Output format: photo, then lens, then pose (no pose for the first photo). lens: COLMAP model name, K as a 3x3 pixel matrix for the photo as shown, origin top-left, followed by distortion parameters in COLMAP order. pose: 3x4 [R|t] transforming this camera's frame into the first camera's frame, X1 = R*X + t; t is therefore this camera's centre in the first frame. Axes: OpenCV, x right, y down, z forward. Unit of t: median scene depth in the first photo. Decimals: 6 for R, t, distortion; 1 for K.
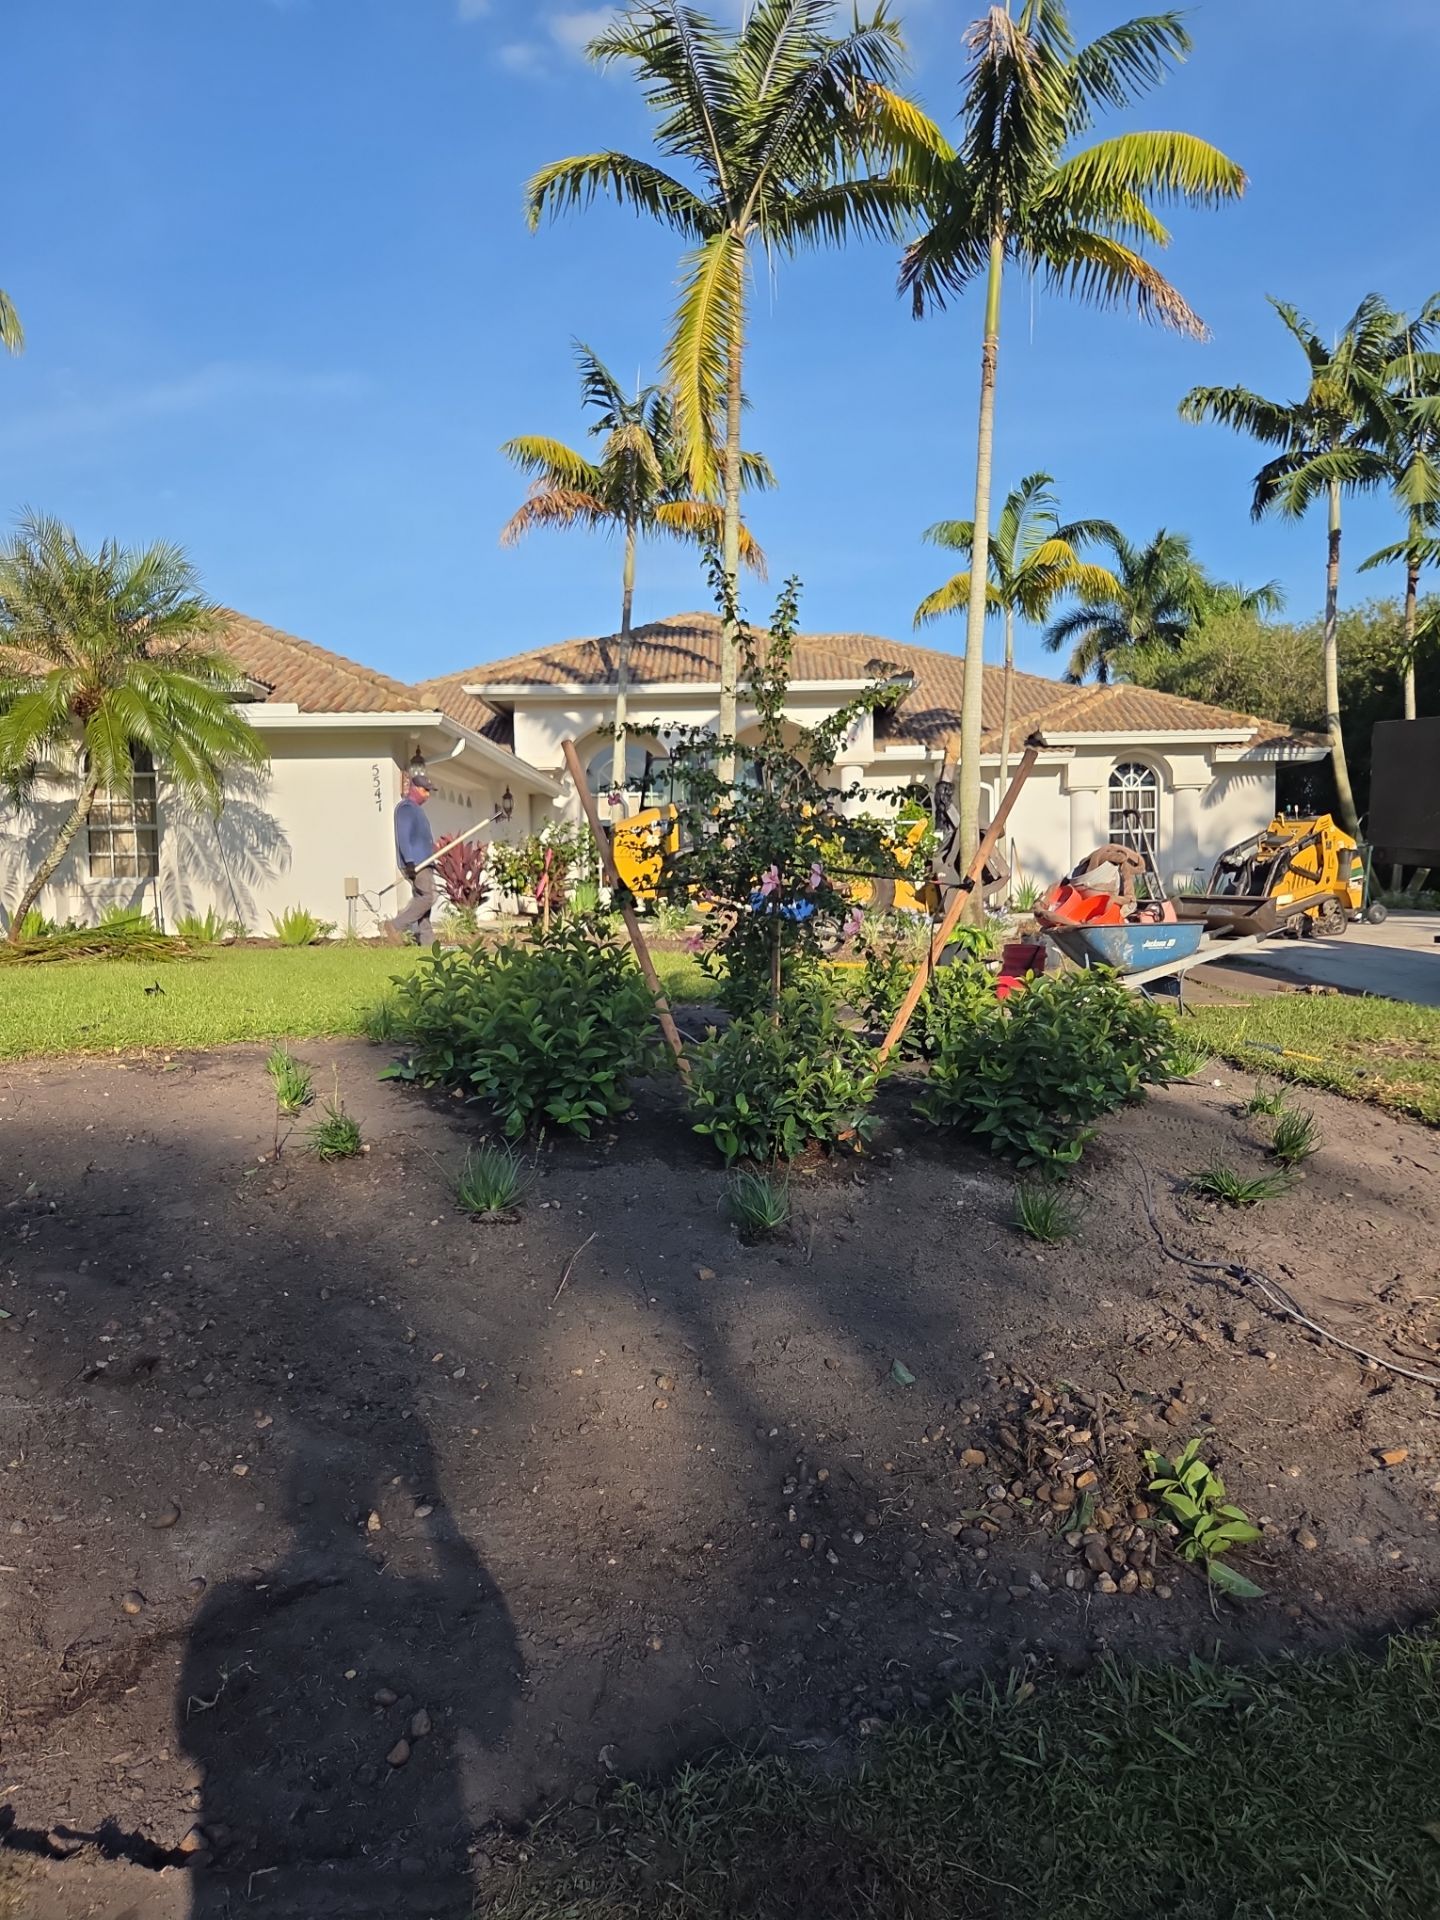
lens RADIAL K [[1219.7, 0, 720.0], [0, 1219.7, 960.0], [0, 0, 1]] dist [0.049005, -0.053008]
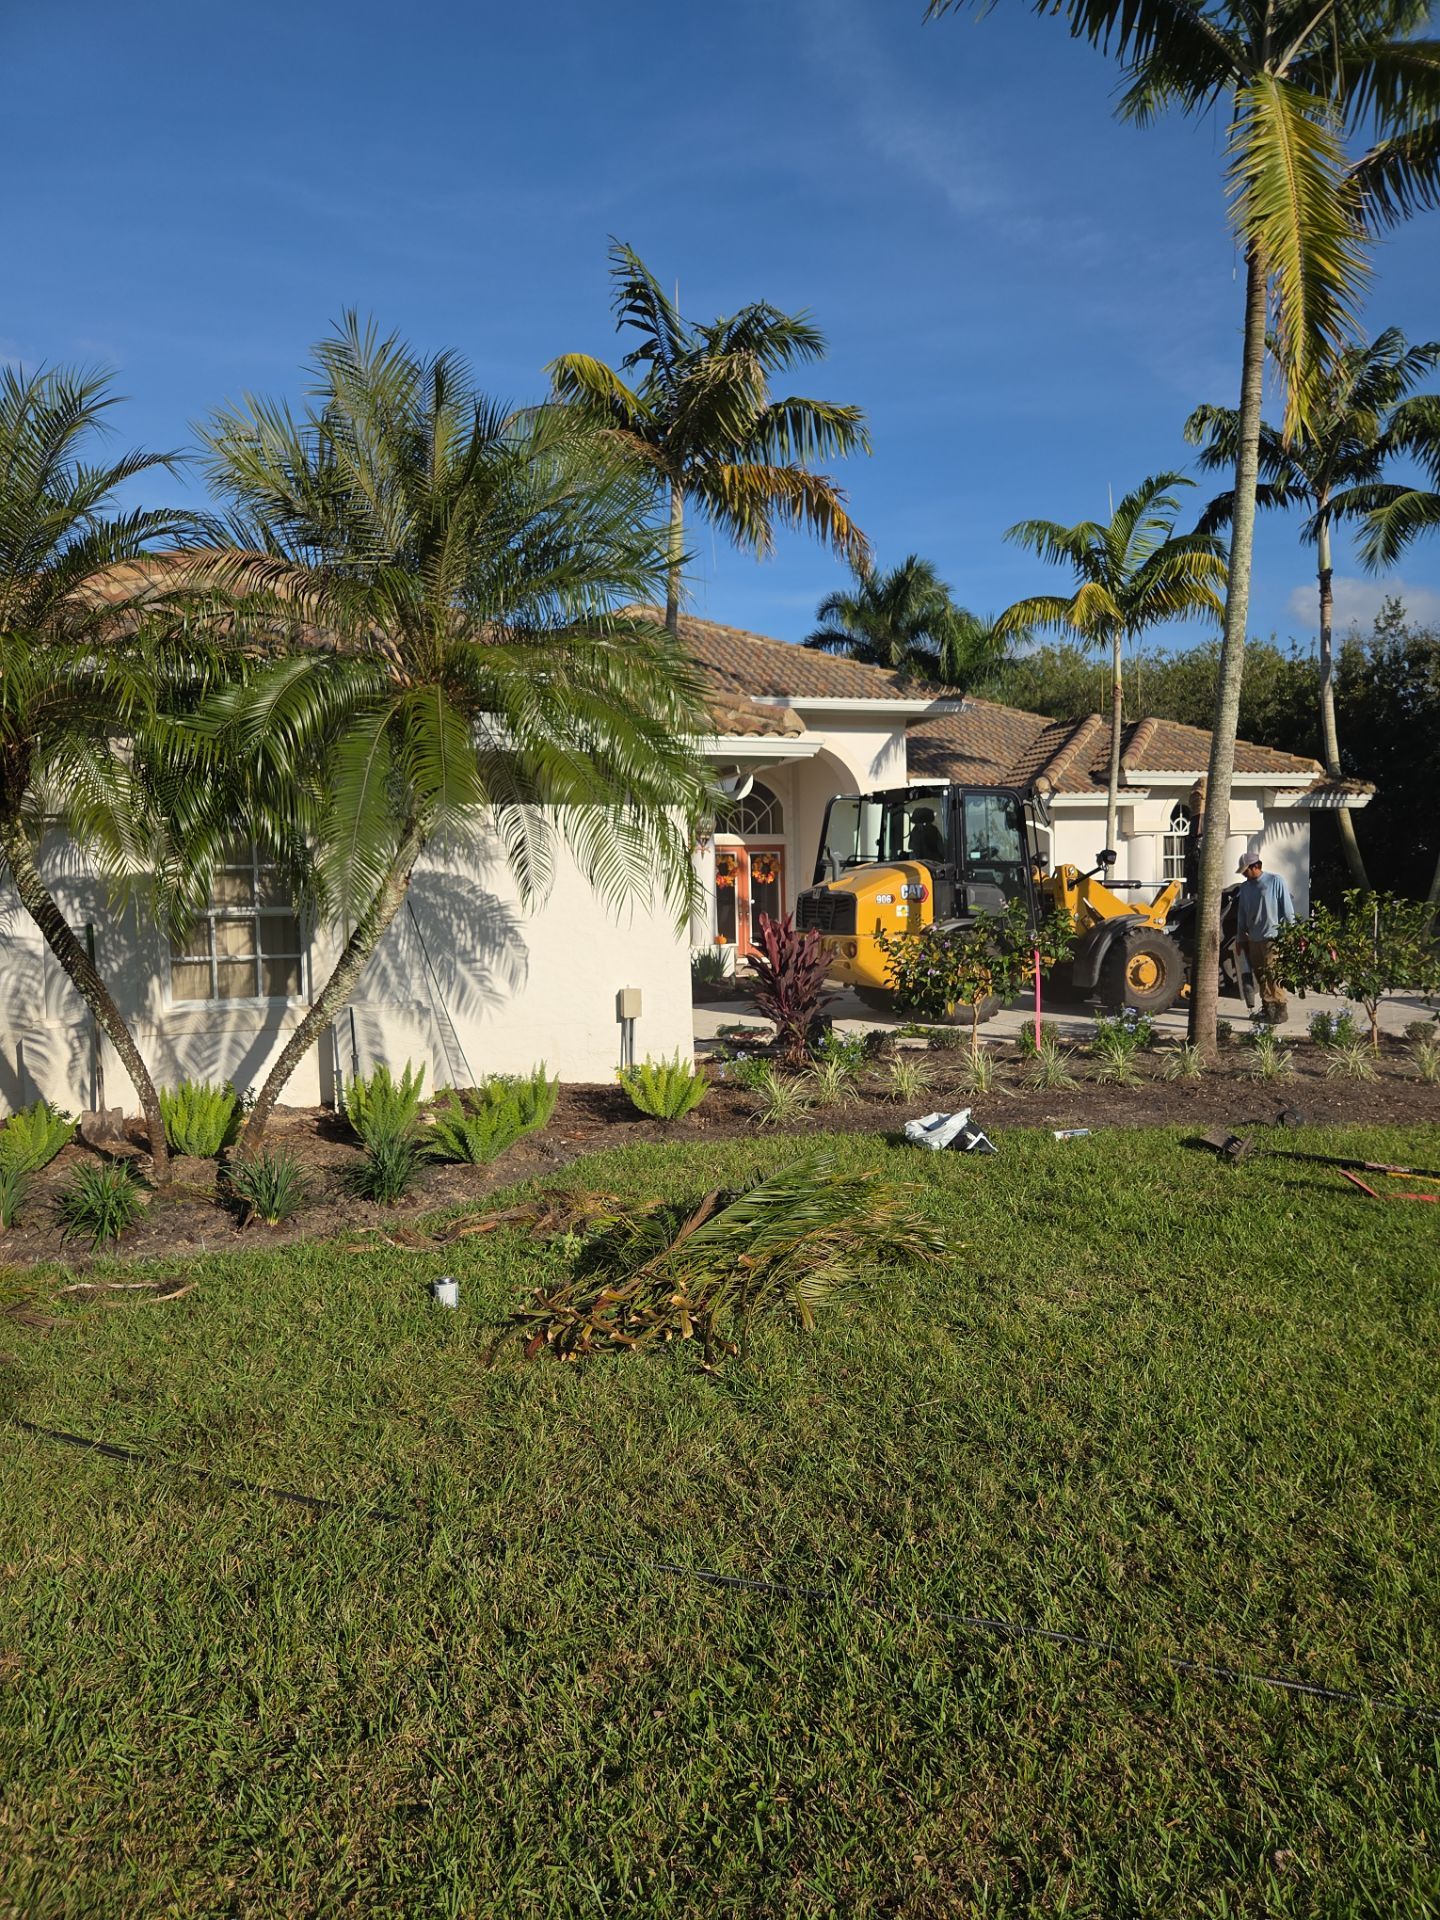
lens RADIAL K [[1243.0, 0, 744.4], [0, 1243.0, 968.2], [0, 0, 1]] dist [0.025225, -0.048318]
pose [[0.944180, -0.025470, 0.328443, -0.285432], [0.026853, 0.999639, 0.000327, -0.050523], [-0.328333, 0.008511, 0.944524, 0.240946]]
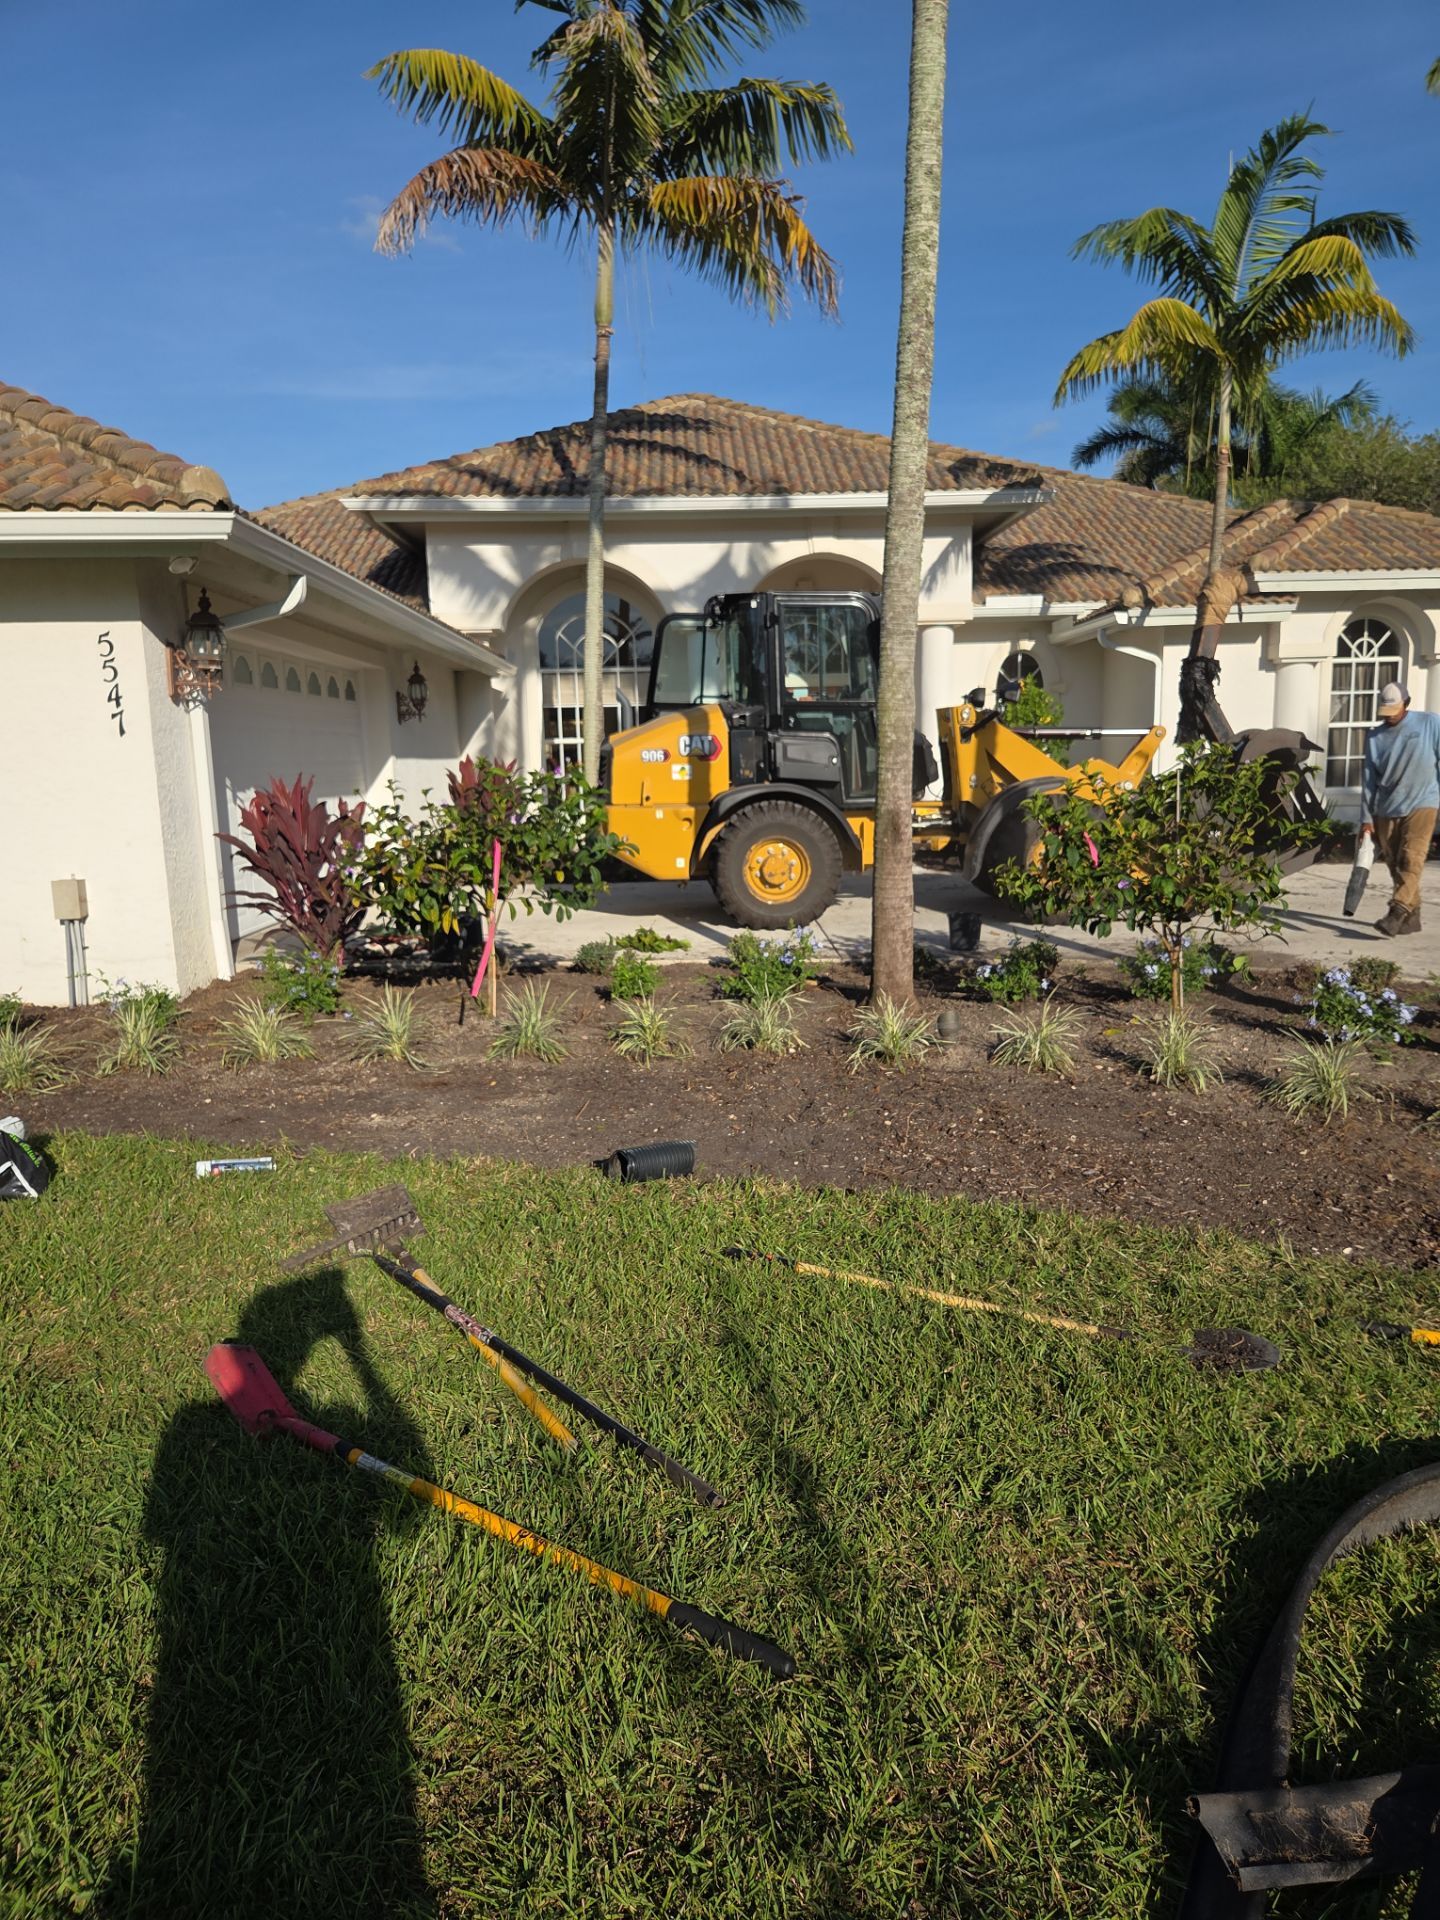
lens RADIAL K [[1285.1, 0, 743.4], [0, 1285.1, 959.7], [0, 0, 1]] dist [0.010562, 0.003612]
pose [[0.998257, -0.019738, 0.055615, -0.045204], [0.014296, 0.995221, 0.096596, -0.051537], [-0.057255, -0.095633, 0.993769, 0.316413]]
